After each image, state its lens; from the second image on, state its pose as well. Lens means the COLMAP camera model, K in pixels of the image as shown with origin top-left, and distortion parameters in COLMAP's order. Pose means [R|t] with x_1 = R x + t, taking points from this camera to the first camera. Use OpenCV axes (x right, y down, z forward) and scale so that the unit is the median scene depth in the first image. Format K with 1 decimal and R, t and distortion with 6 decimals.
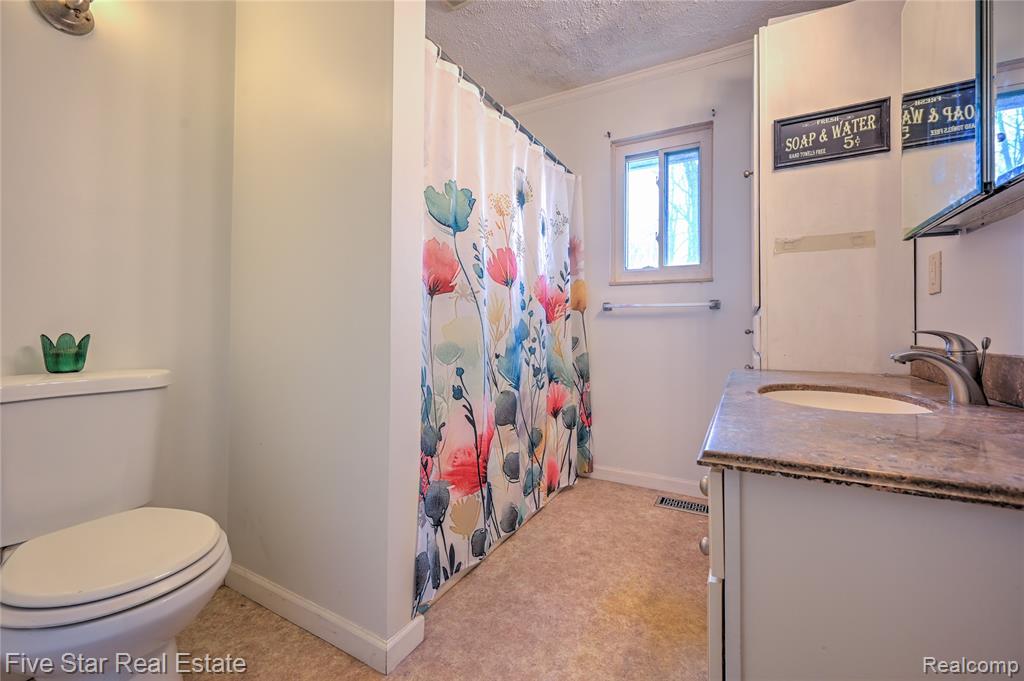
lens RADIAL K [[412.4, 0, 515.4], [0, 412.4, 333.9], [0, 0, 1]] dist [-0.003211, -0.000128]
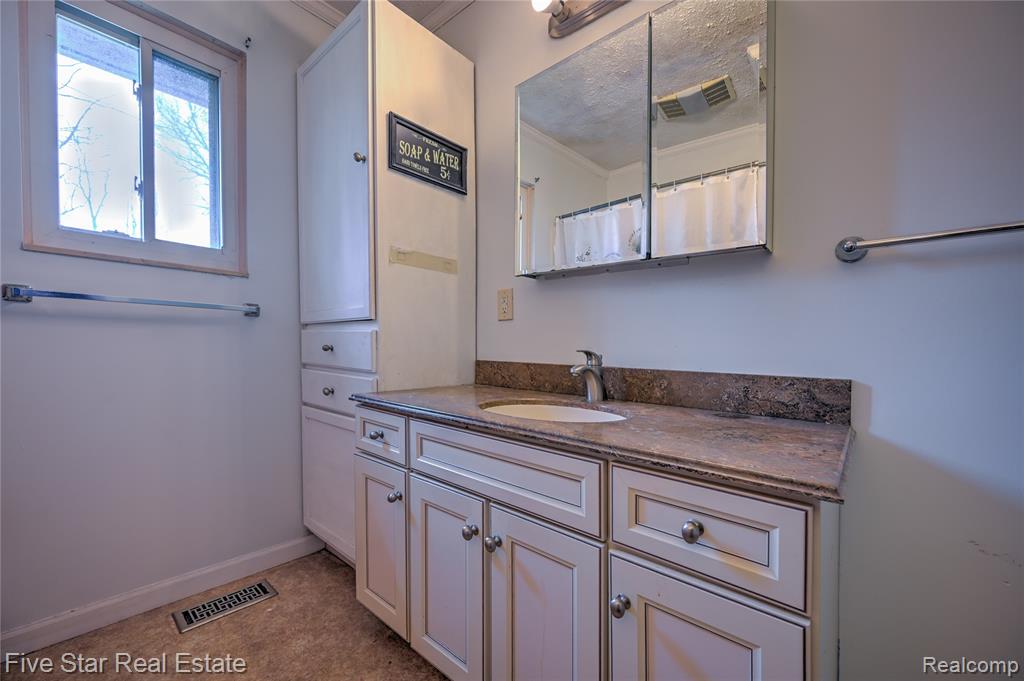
lens RADIAL K [[412.4, 0, 527.4], [0, 412.4, 357.1], [0, 0, 1]] dist [-0.003211, -0.000128]
pose [[0.198042, -0.025649, 0.979858, -0.198755], [-0.004151, 0.999627, 0.027005, -0.012563], [-0.980185, -0.009415, 0.197862, 0.525345]]
